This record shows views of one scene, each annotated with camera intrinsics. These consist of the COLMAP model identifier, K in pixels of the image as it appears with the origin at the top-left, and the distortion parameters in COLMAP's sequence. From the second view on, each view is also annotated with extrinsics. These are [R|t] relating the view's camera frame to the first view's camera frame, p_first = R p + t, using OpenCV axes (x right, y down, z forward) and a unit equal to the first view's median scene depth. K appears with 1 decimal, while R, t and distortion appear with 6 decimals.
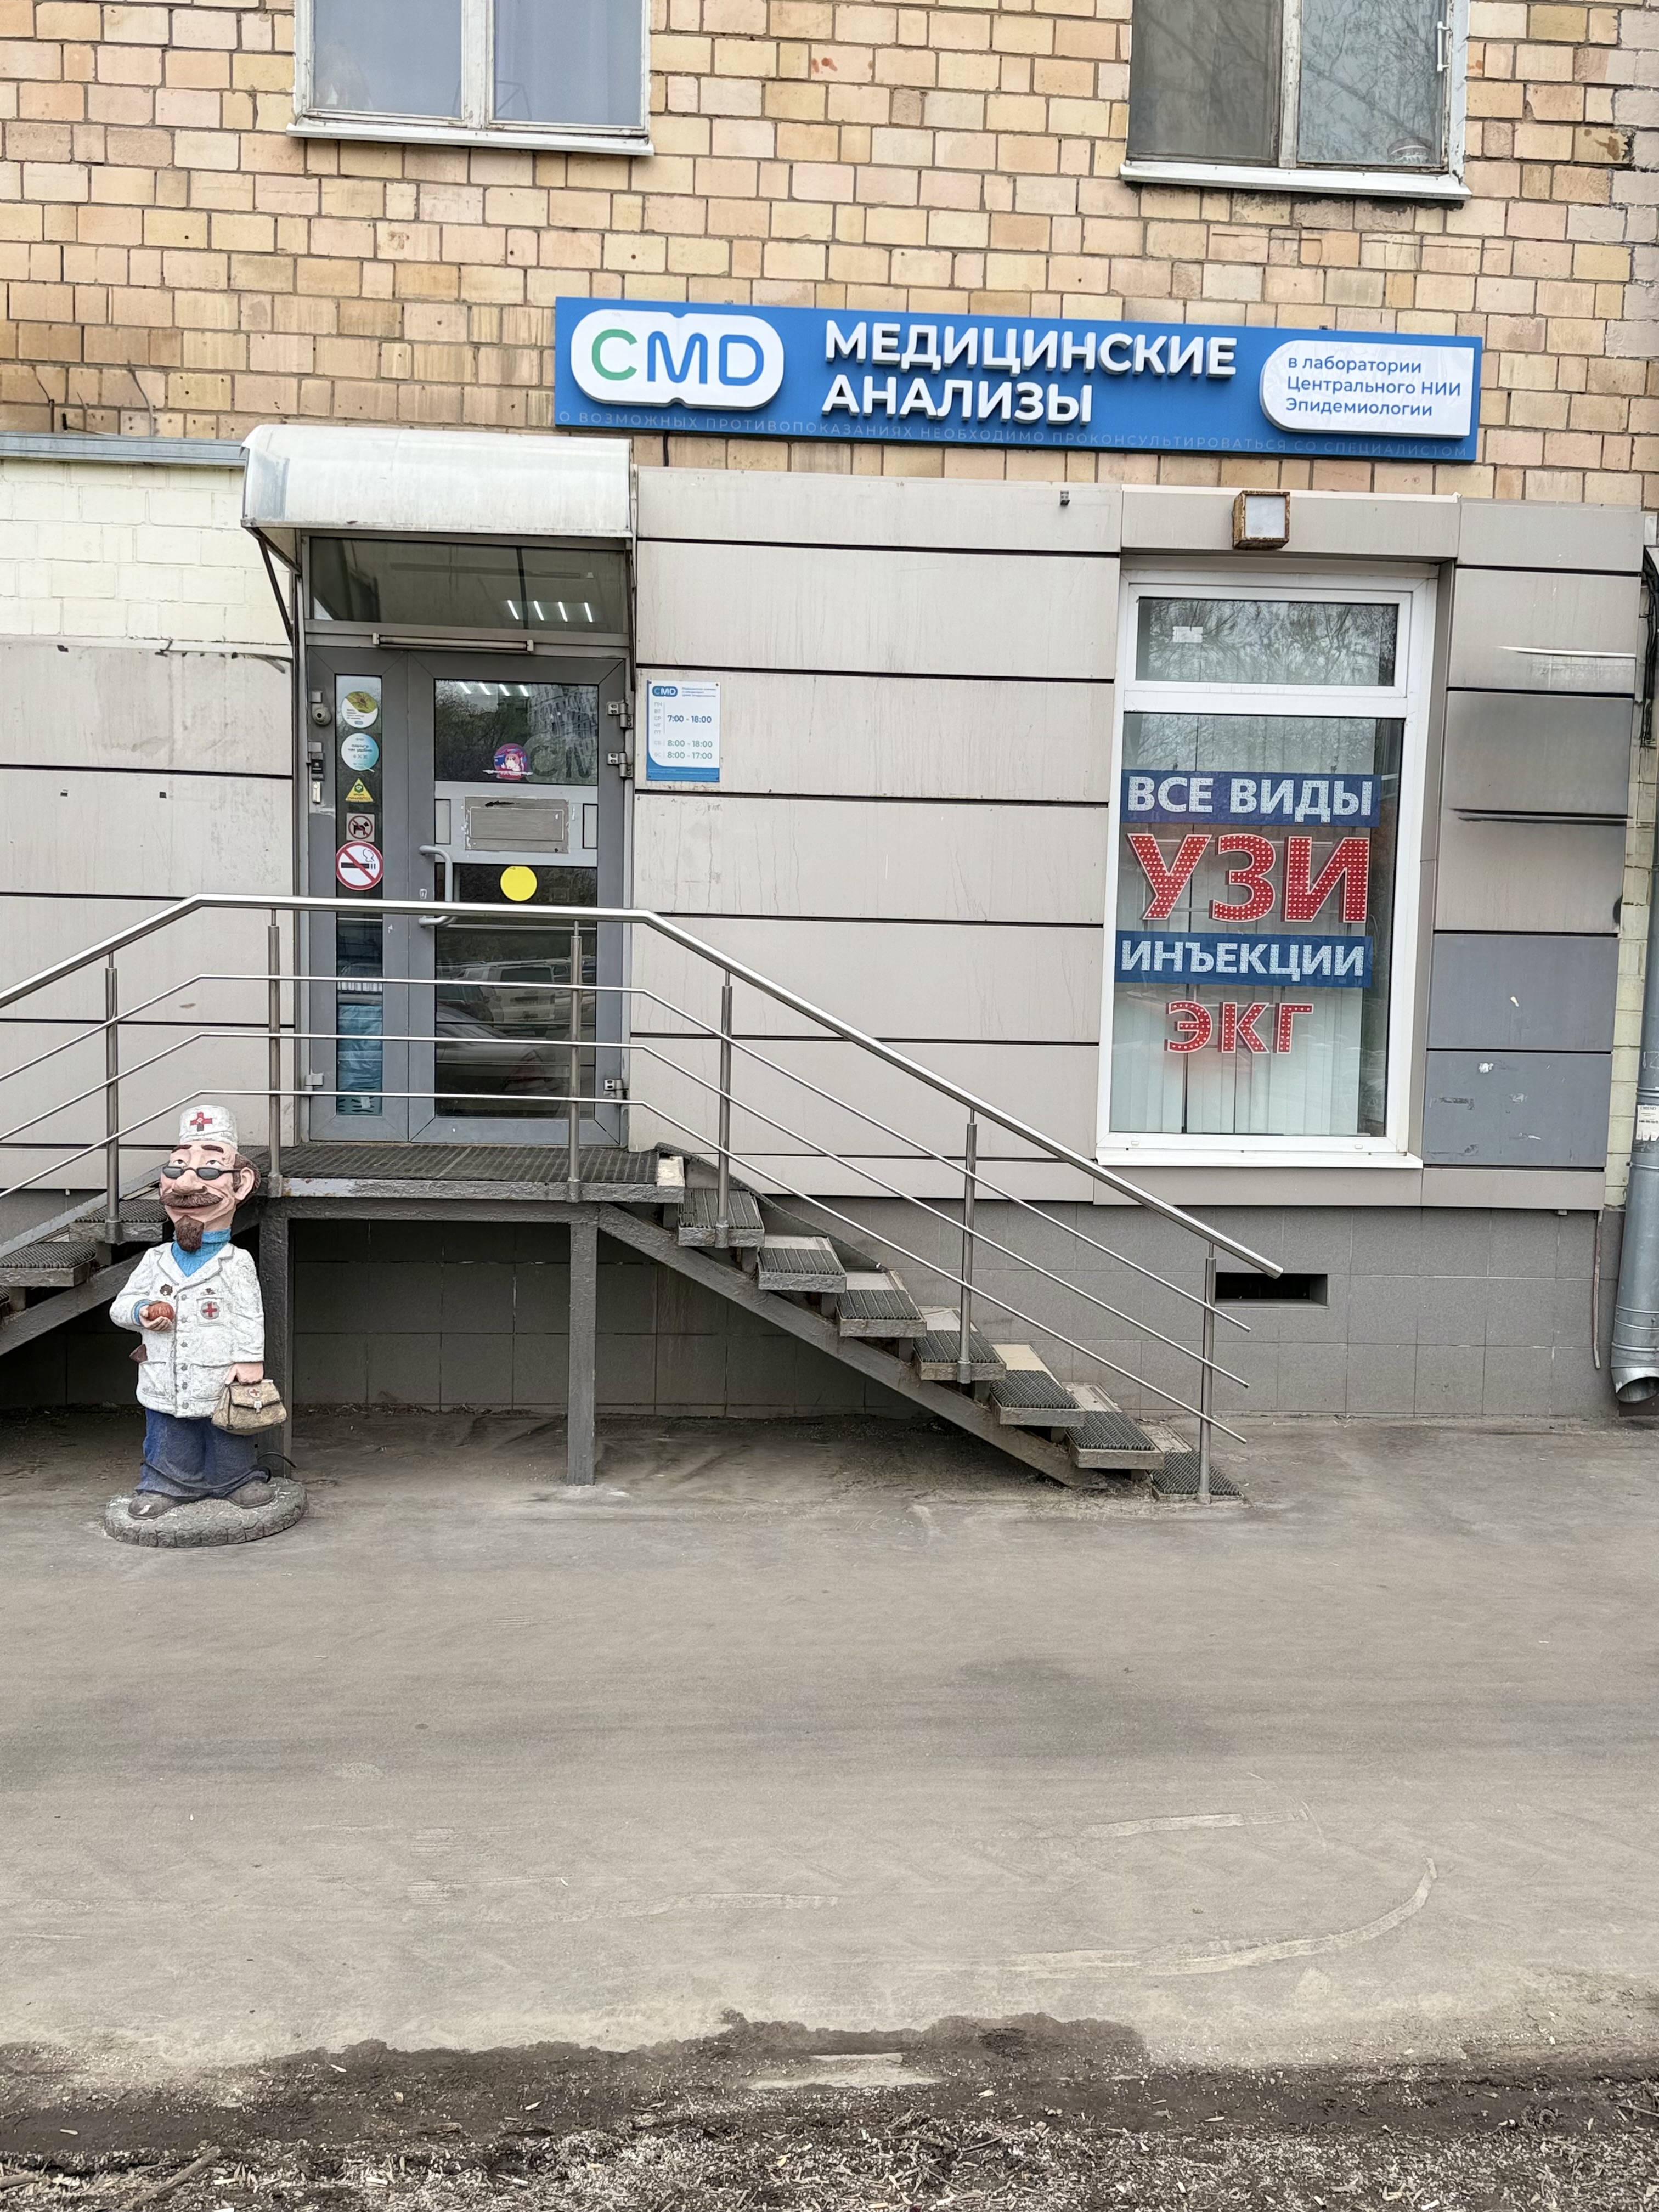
lens RADIAL K [[1991.0, 0, 831.9], [0, 1991.0, 1110.2], [0, 0, 1]] dist [0.125002, -0.011513]
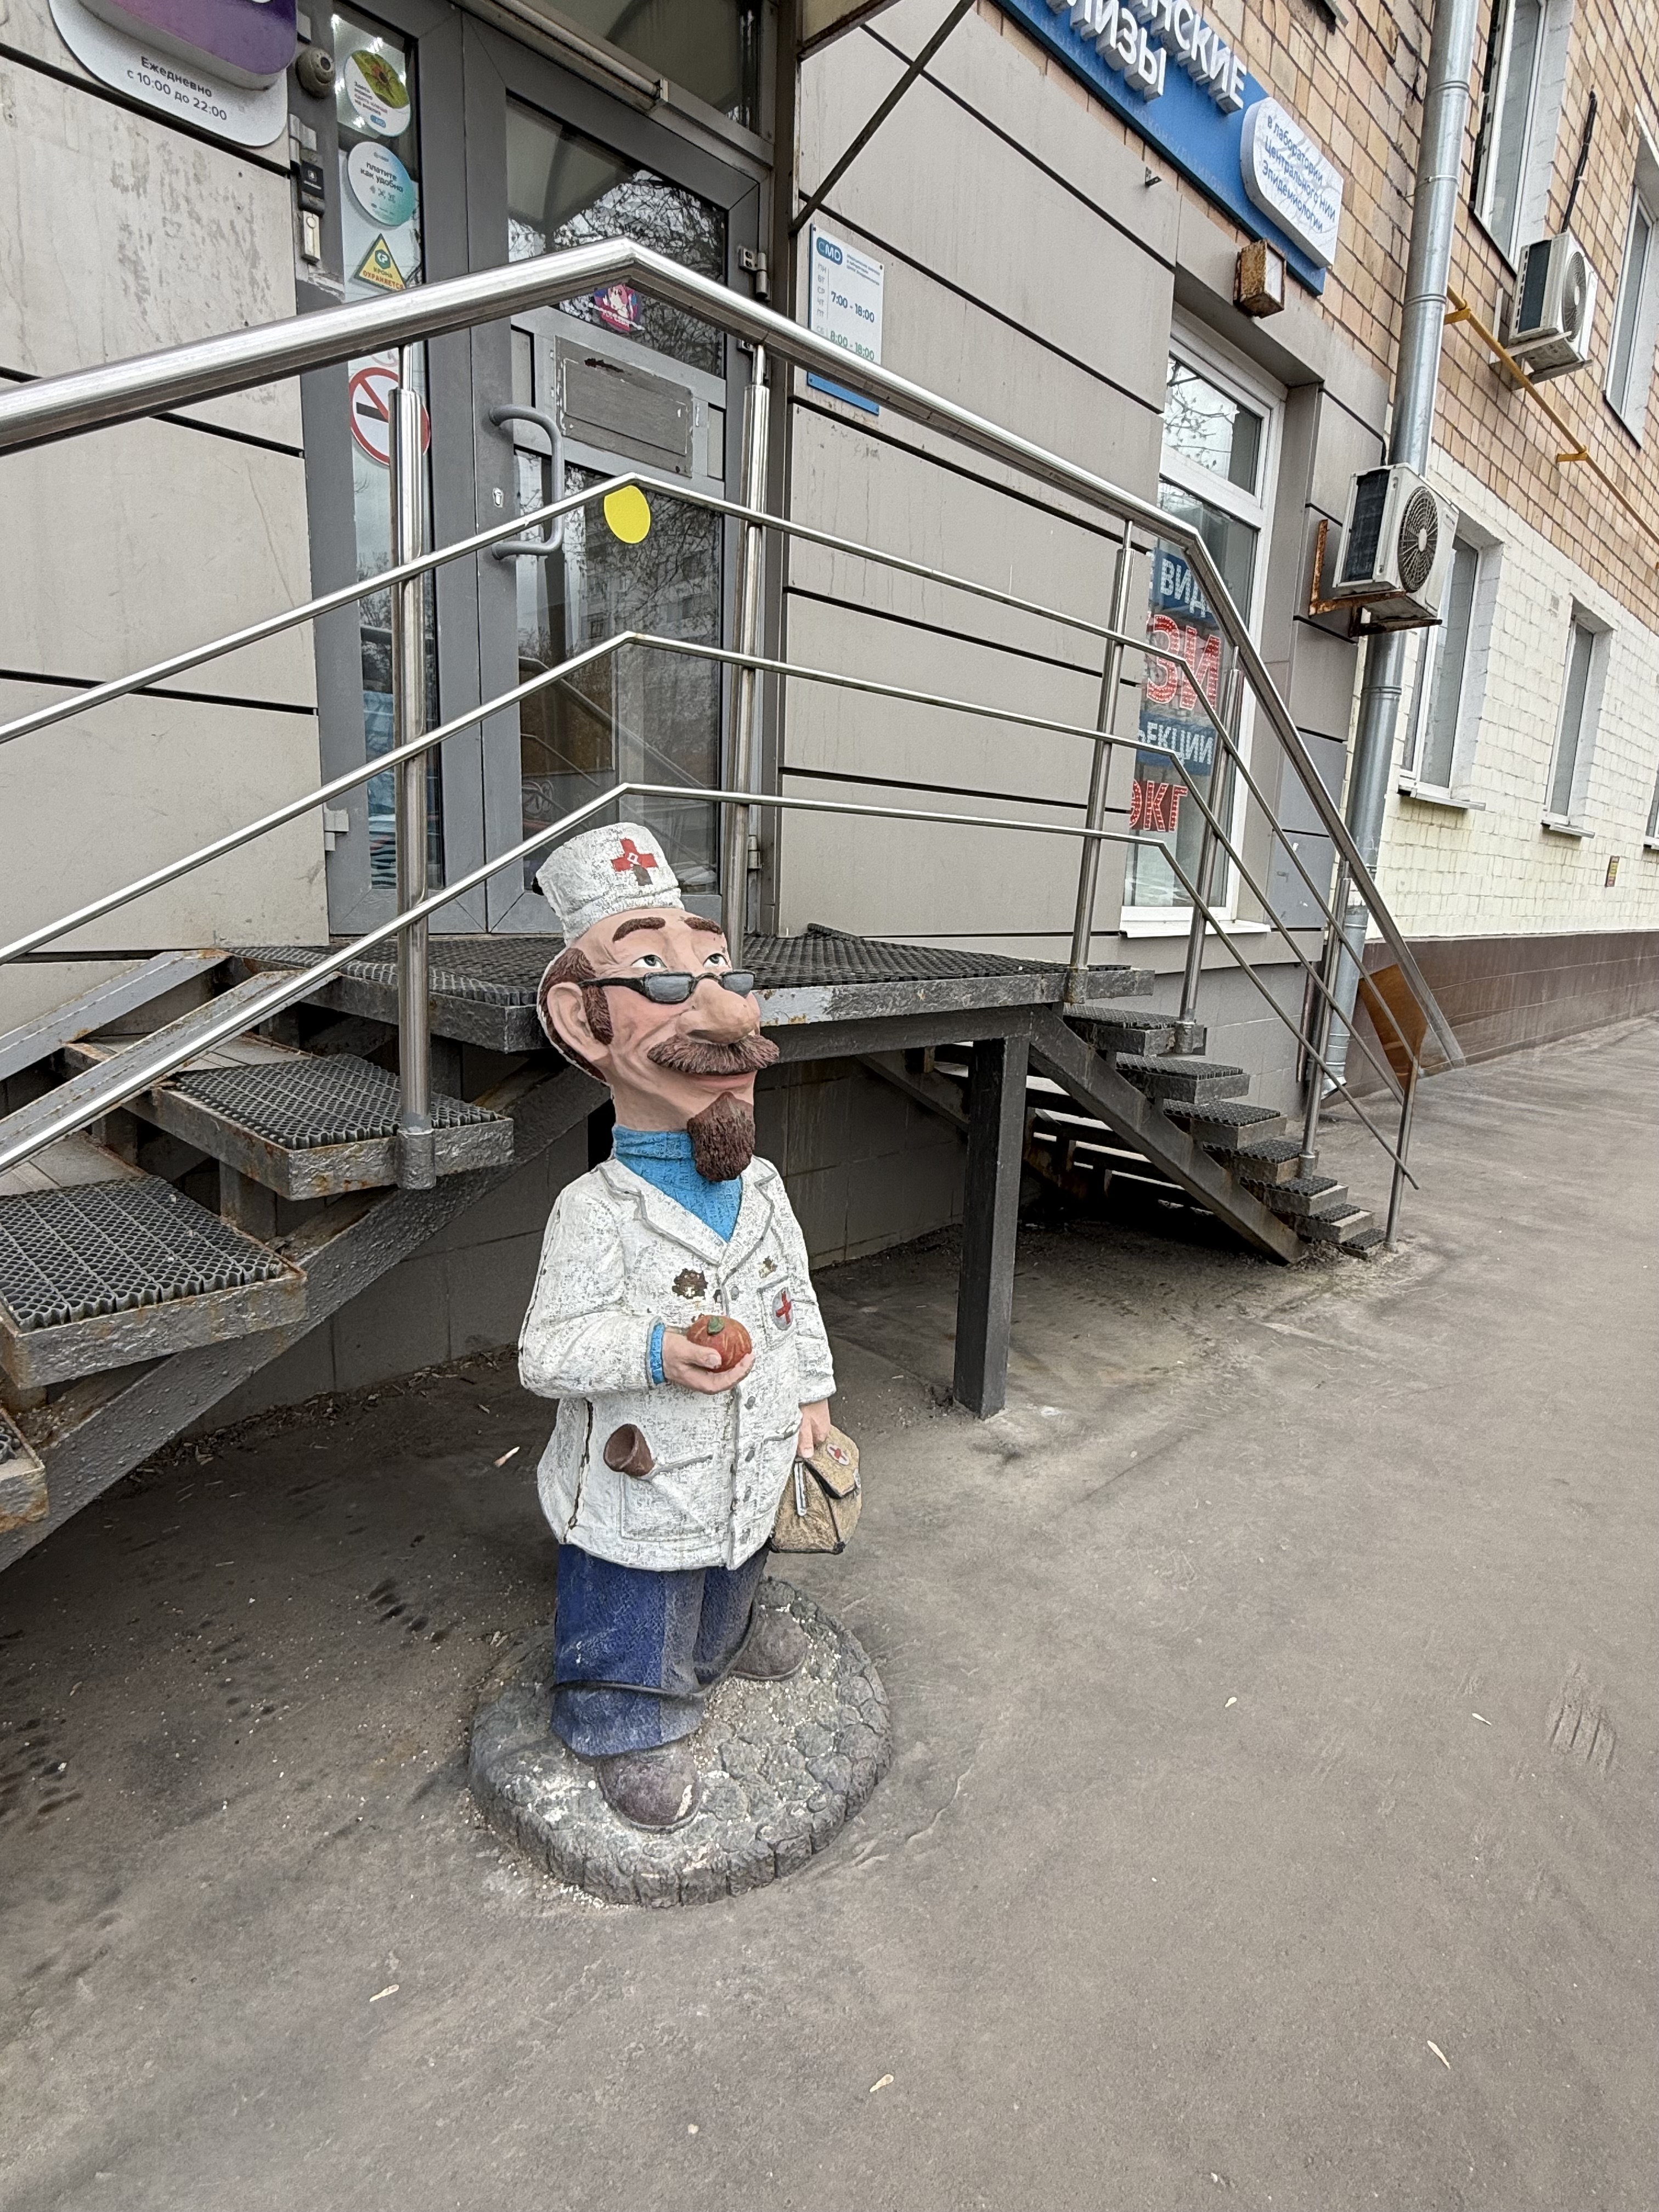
lens RADIAL K [[1171.7, 0, 828.4], [0, 1171.7, 1098.6], [0, 0, 1]] dist [0.006378, -0.000588]
pose [[0.745335, -0.122029, 0.655428, -0.427320], [0.031906, 0.988508, 0.147761, 0.018364], [-0.665927, -0.089219, 0.740663, 0.761603]]
